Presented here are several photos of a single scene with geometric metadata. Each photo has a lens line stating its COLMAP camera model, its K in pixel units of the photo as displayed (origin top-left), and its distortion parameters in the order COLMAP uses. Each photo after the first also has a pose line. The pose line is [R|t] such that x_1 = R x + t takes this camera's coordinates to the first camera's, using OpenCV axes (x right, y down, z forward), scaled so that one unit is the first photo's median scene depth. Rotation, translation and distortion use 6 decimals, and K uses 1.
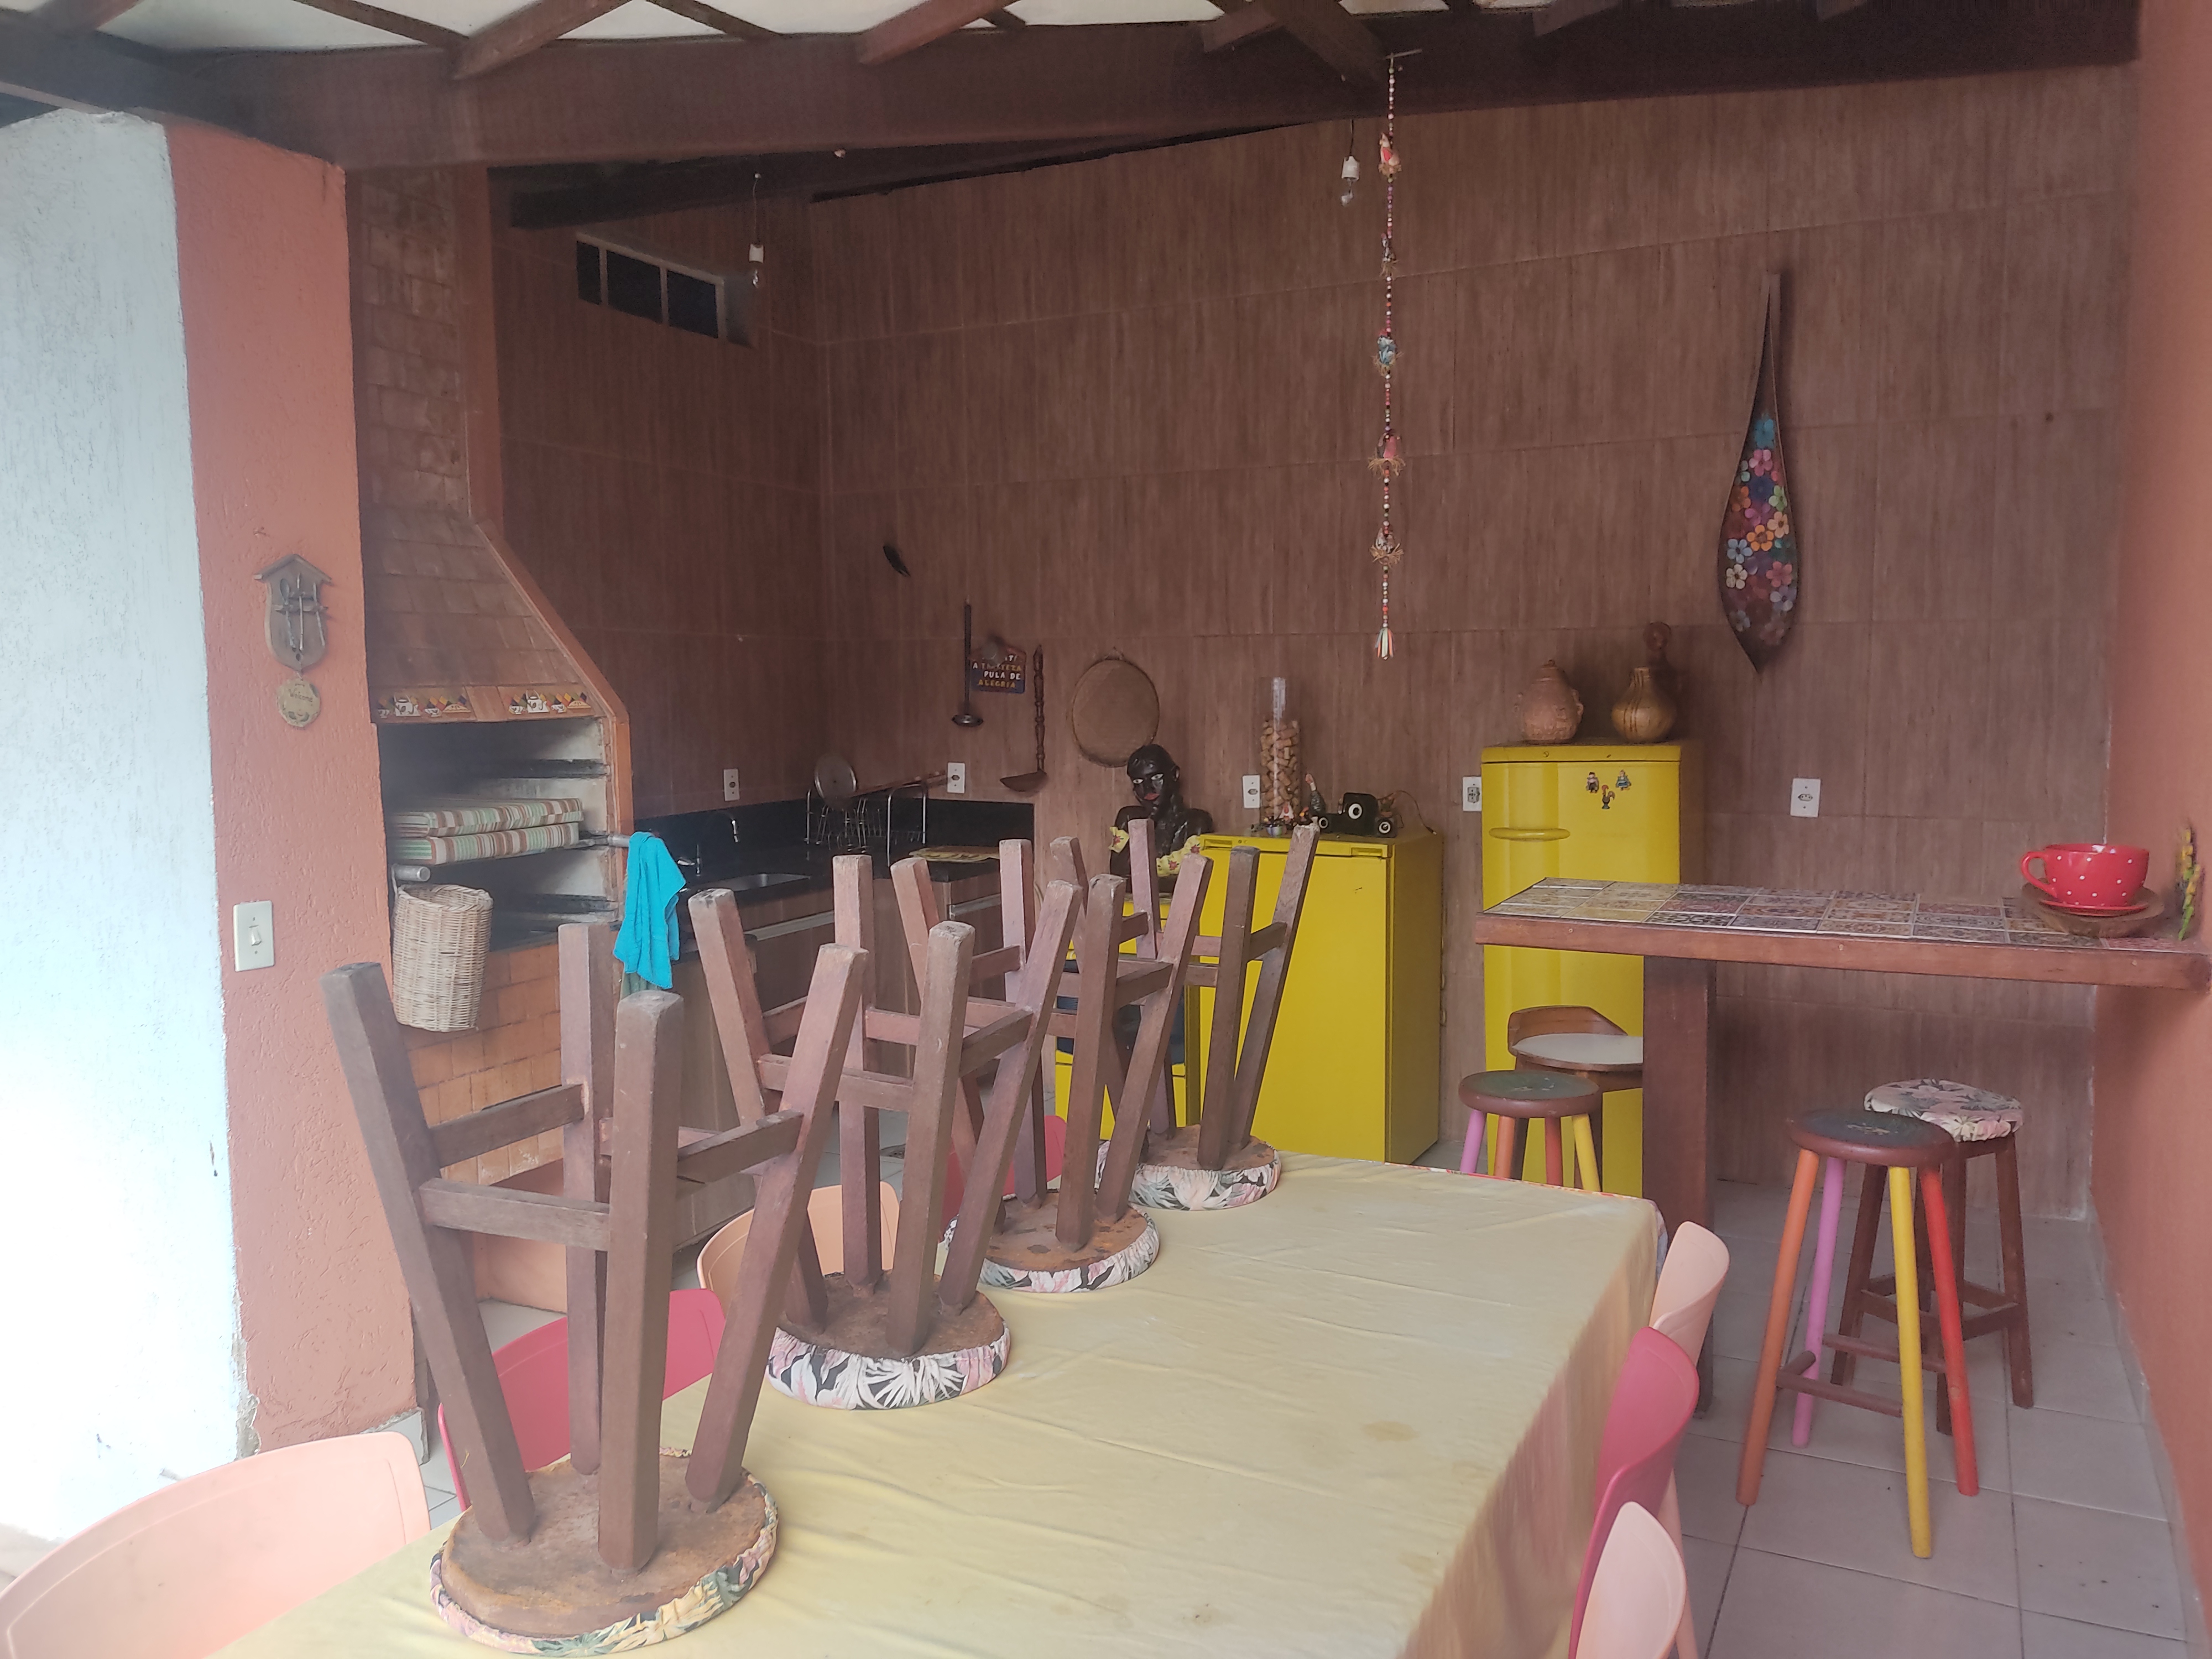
lens RADIAL K [[1678.5, 0, 1106.7], [0, 1678.5, 807.2], [0, 0, 1]] dist [0.083556, -0.127124]
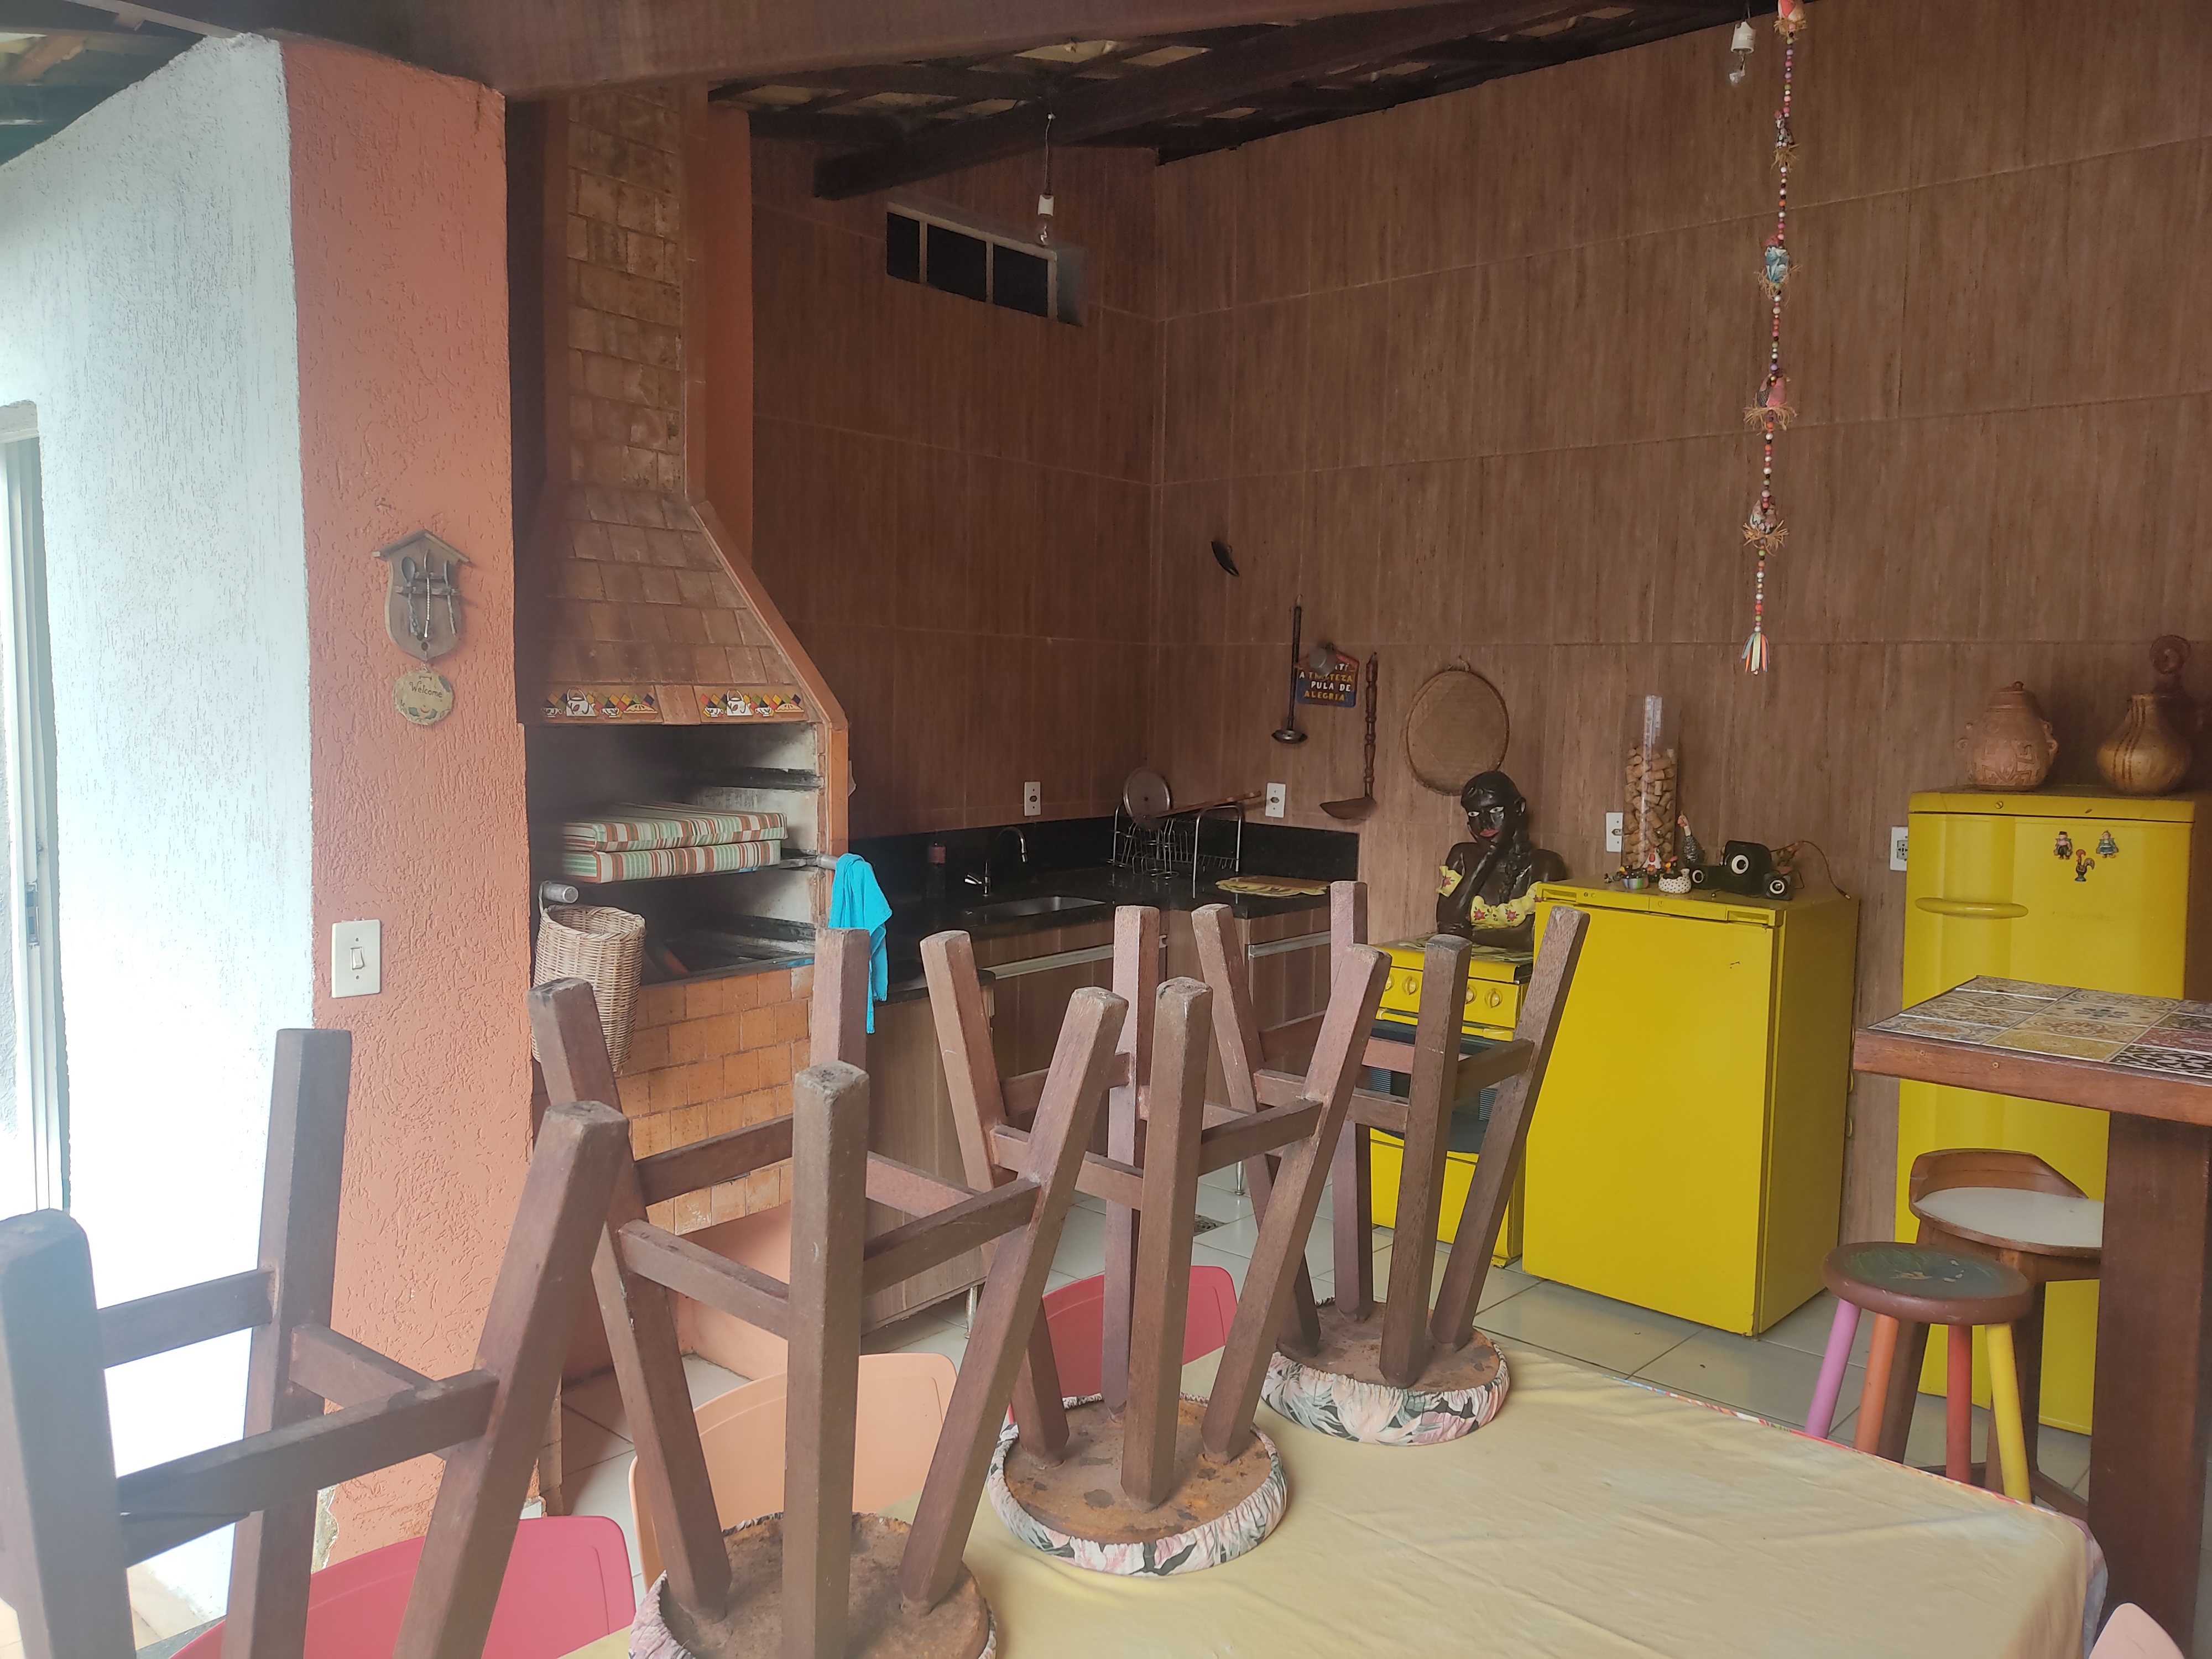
lens RADIAL K [[1678.5, 0, 1100.2], [0, 1678.5, 825.3], [0, 0, 1]] dist [0.083556, -0.127124]
pose [[0.966808, 0.043388, -0.251791, 0.072204], [-0.042353, 0.999057, 0.009529, -0.014303], [0.251967, 0.001451, 0.967735, 0.181659]]
